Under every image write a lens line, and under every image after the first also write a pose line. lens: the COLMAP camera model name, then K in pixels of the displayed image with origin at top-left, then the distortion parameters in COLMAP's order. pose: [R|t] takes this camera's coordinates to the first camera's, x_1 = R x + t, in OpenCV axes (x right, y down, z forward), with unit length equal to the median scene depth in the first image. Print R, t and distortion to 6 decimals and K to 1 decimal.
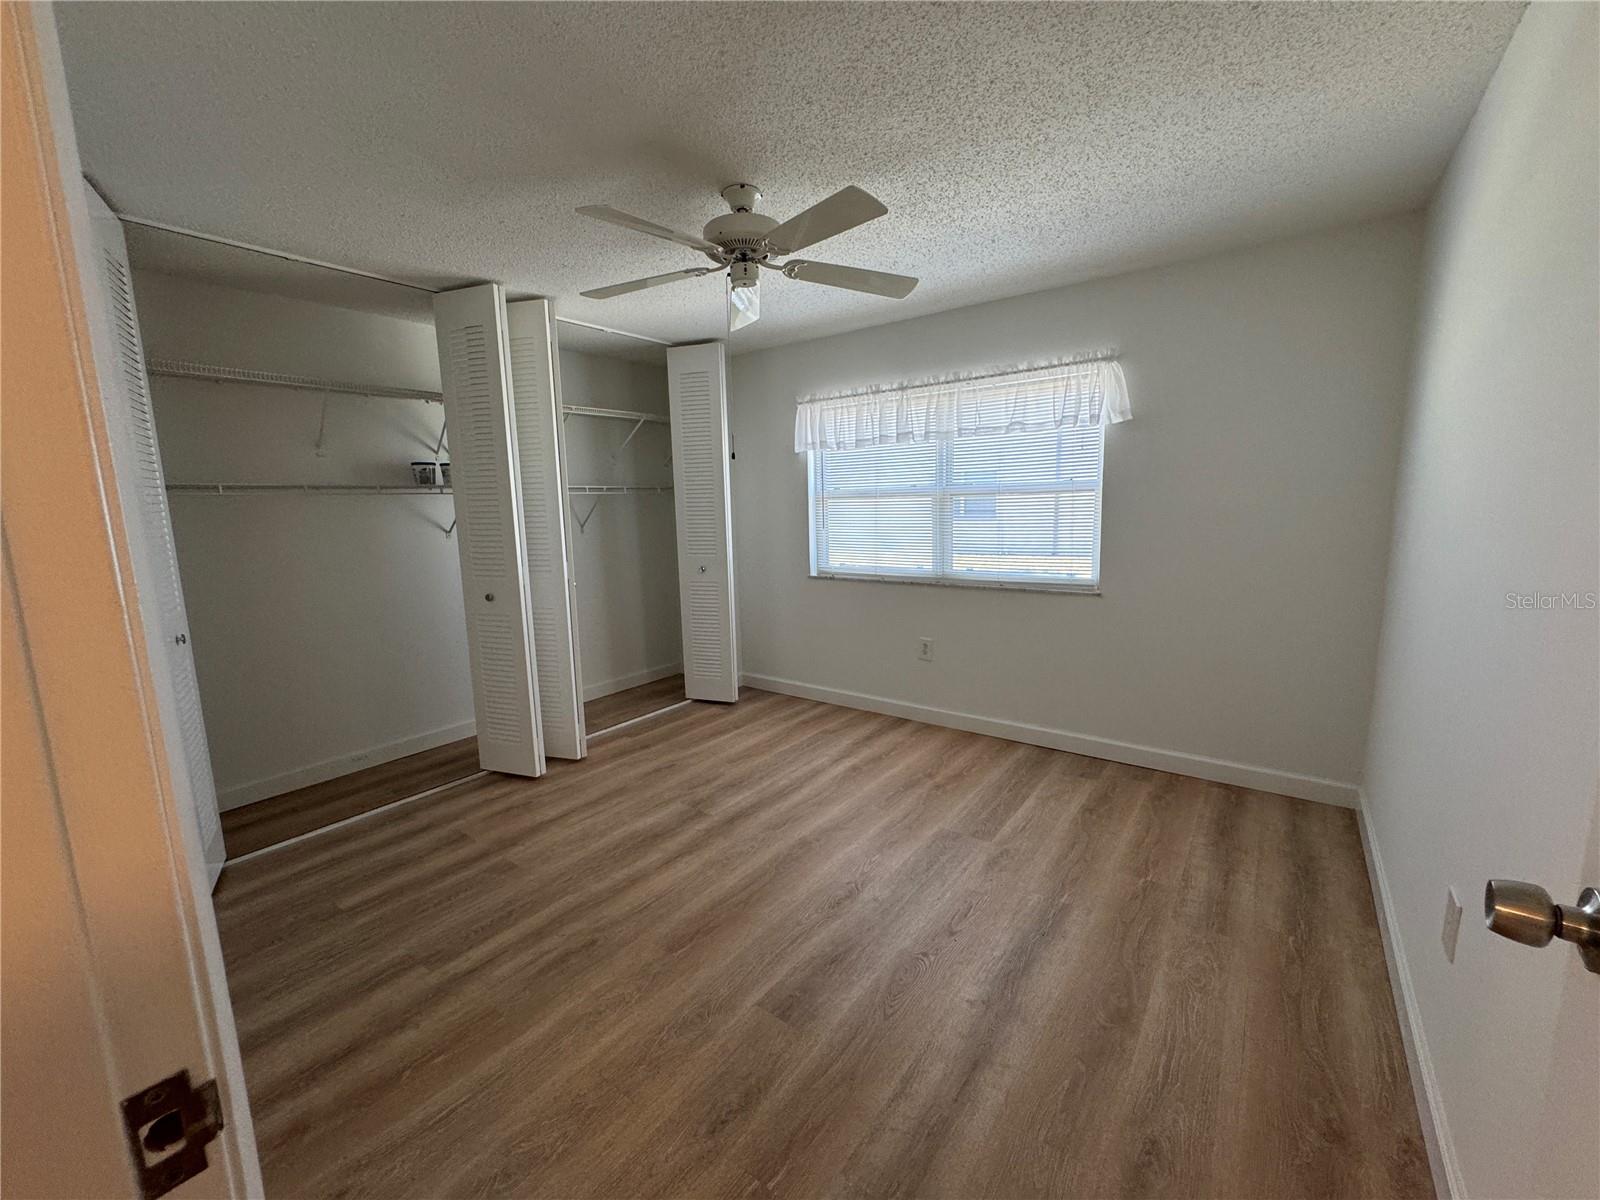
lens RADIAL K [[641.5, 0, 801.6], [0, 641.5, 600.4], [0, 0, 1]] dist [-0.005288, 0.001418]
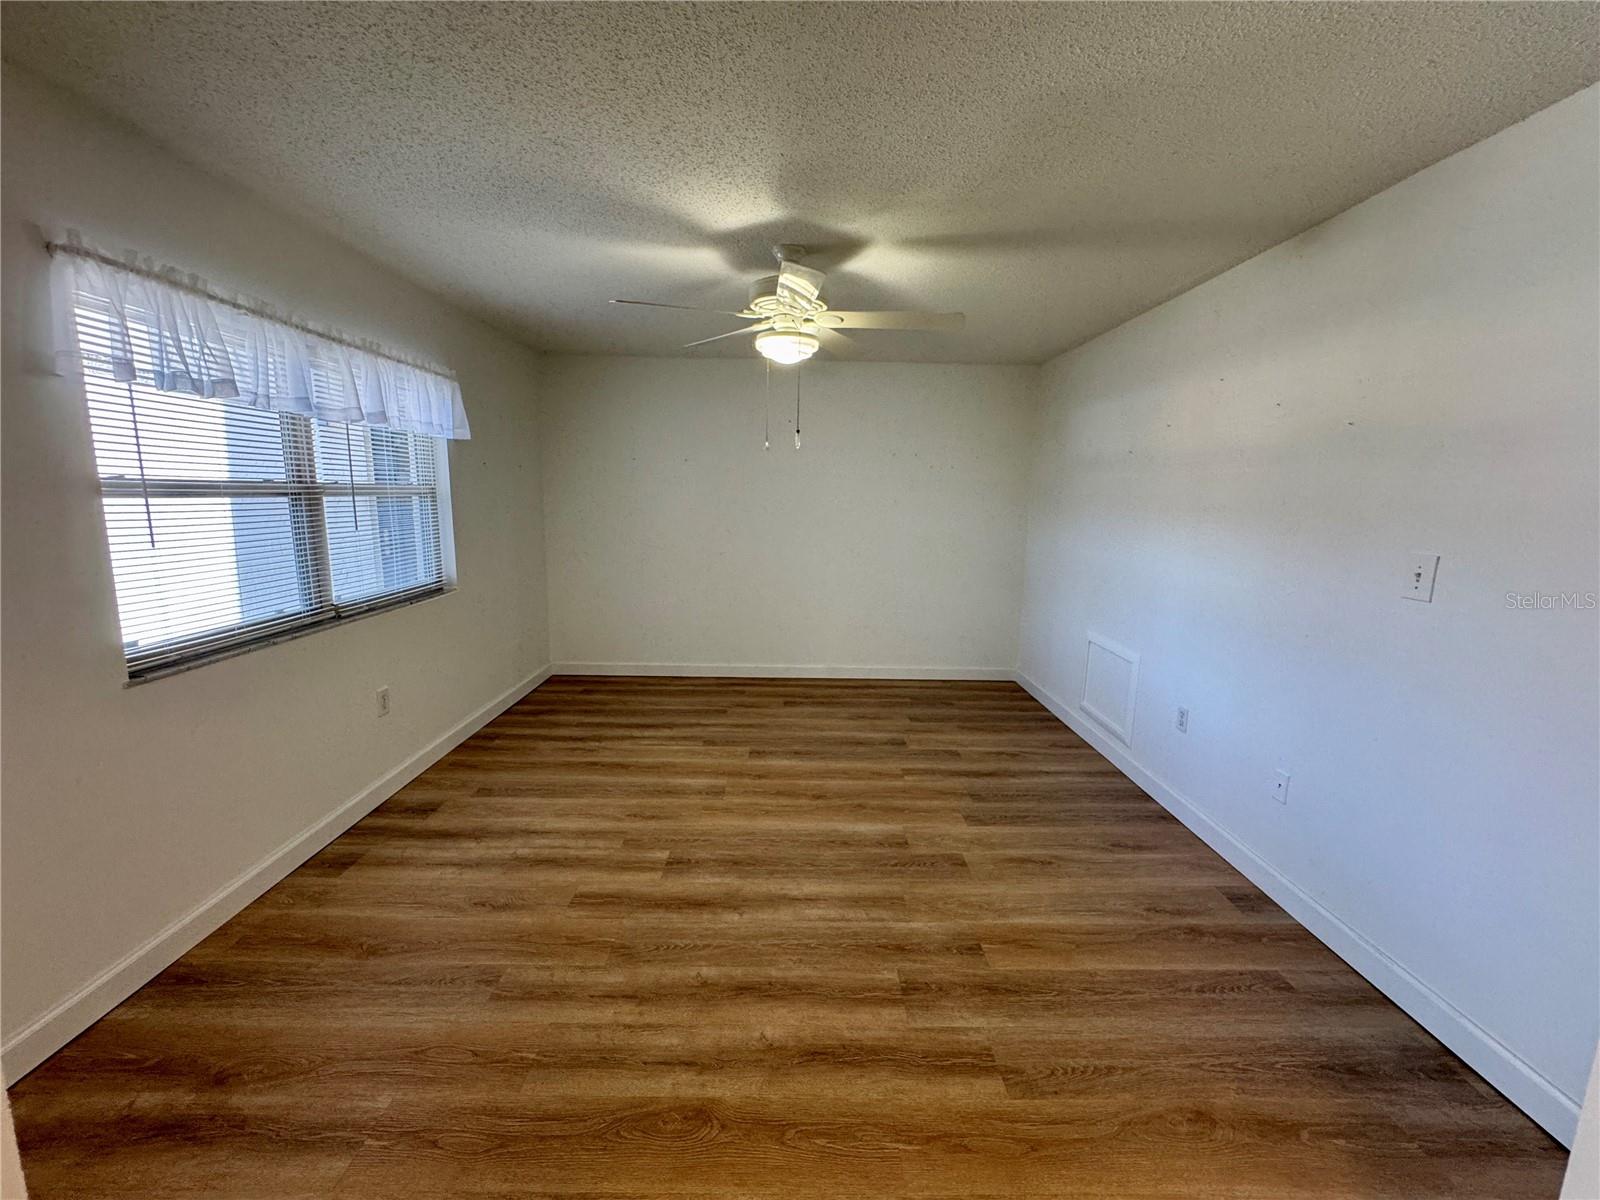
lens RADIAL K [[641.5, 0, 804.0], [0, 641.5, 600.2], [0, 0, 1]] dist [-0.005288, 0.001418]
pose [[-0.607249, -0.108839, 0.787021, -0.999848], [0.125562, 0.964978, 0.230330, -0.218658], [-0.784527, 0.238688, -0.572316, 1.506926]]
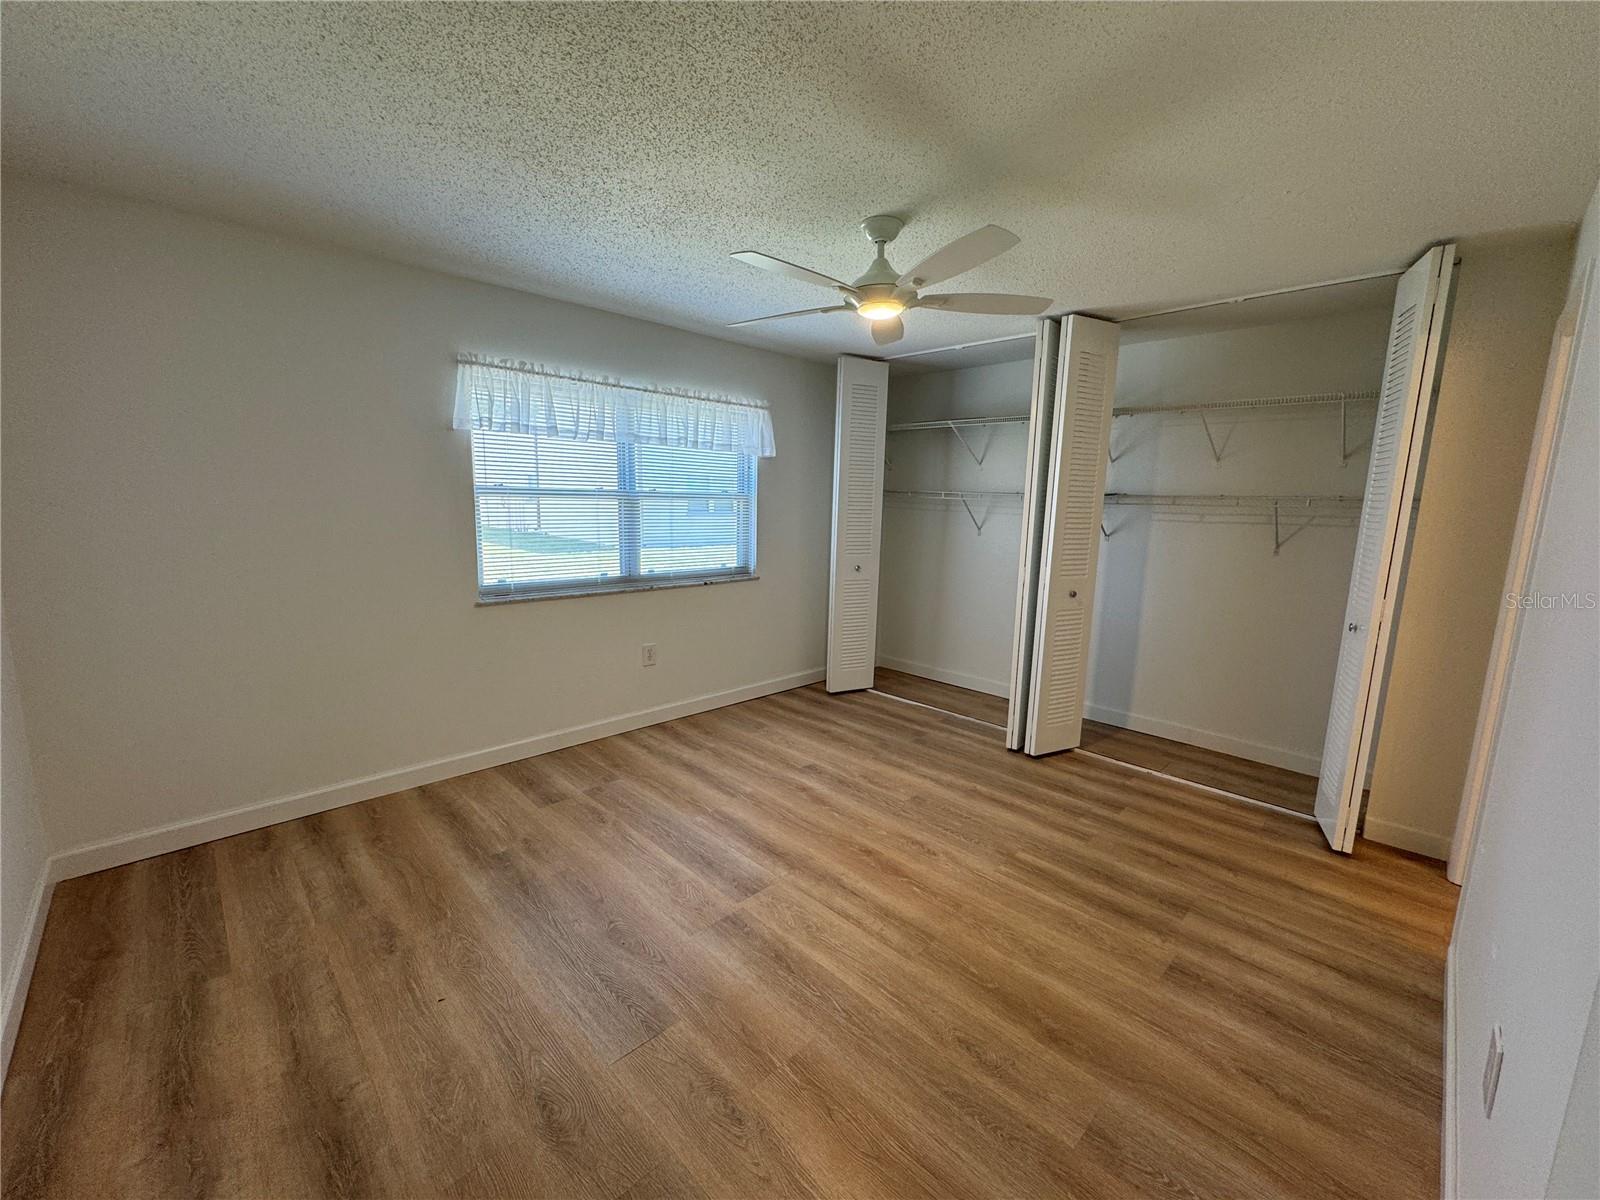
lens RADIAL K [[641.5, 0, 802.6], [0, 641.5, 599.5], [0, 0, 1]] dist [-0.005288, 0.001418]
pose [[0.146348, -0.120284, 0.981893, -1.123030], [0.126967, 0.986654, 0.101944, -0.115414], [-0.981051, 0.109749, 0.159667, 0.893065]]
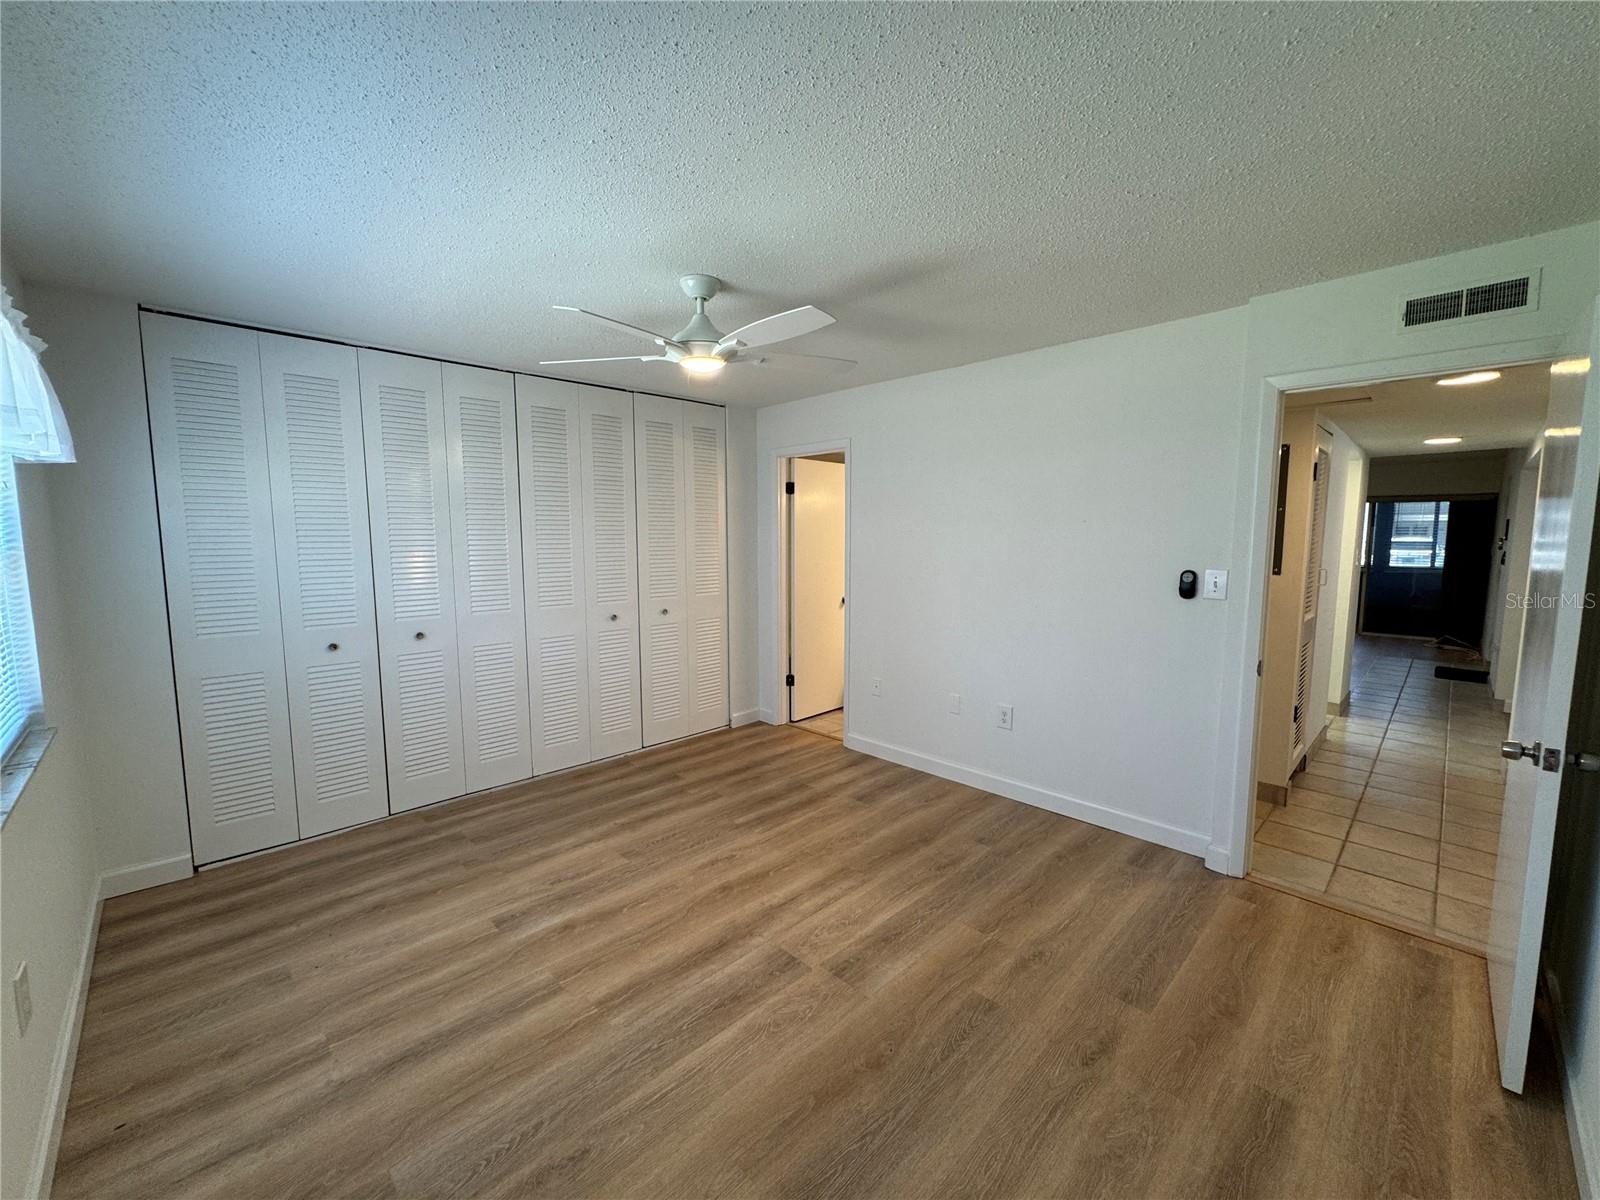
lens RADIAL K [[641.5, 0, 800.8], [0, 641.5, 595.7], [0, 0, 1]] dist [-0.005288, 0.001418]
pose [[-0.988047, 0.019645, 0.152896, -0.431051], [0.057302, 0.967580, 0.245978, -0.311543], [-0.143107, 0.251800, -0.957140, 1.870346]]
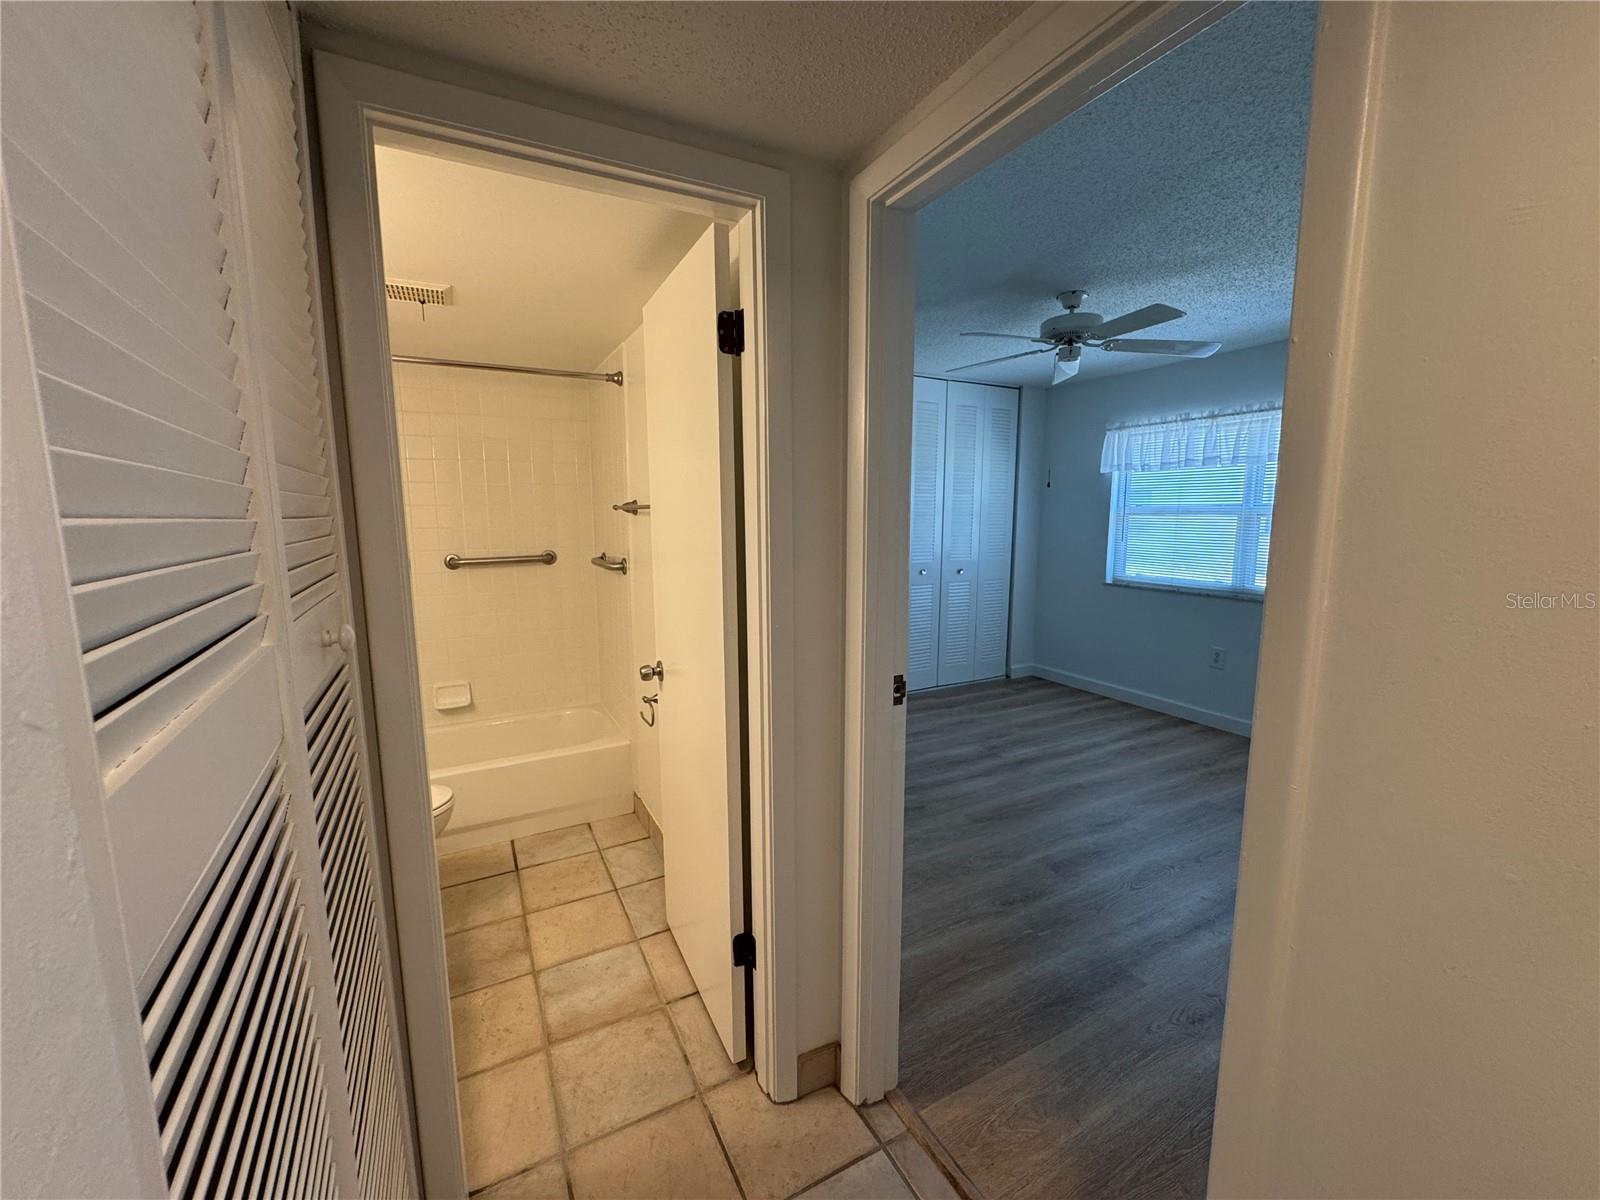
lens RADIAL K [[641.5, 0, 802.6], [0, 641.5, 599.5], [0, 0, 1]] dist [-0.005288, 0.001418]
pose [[0.905002, 0.082508, -0.417330, 0.007042], [-0.086234, 0.996225, 0.009956, 0.040198], [0.416576, 0.026978, 0.908701, -0.368526]]
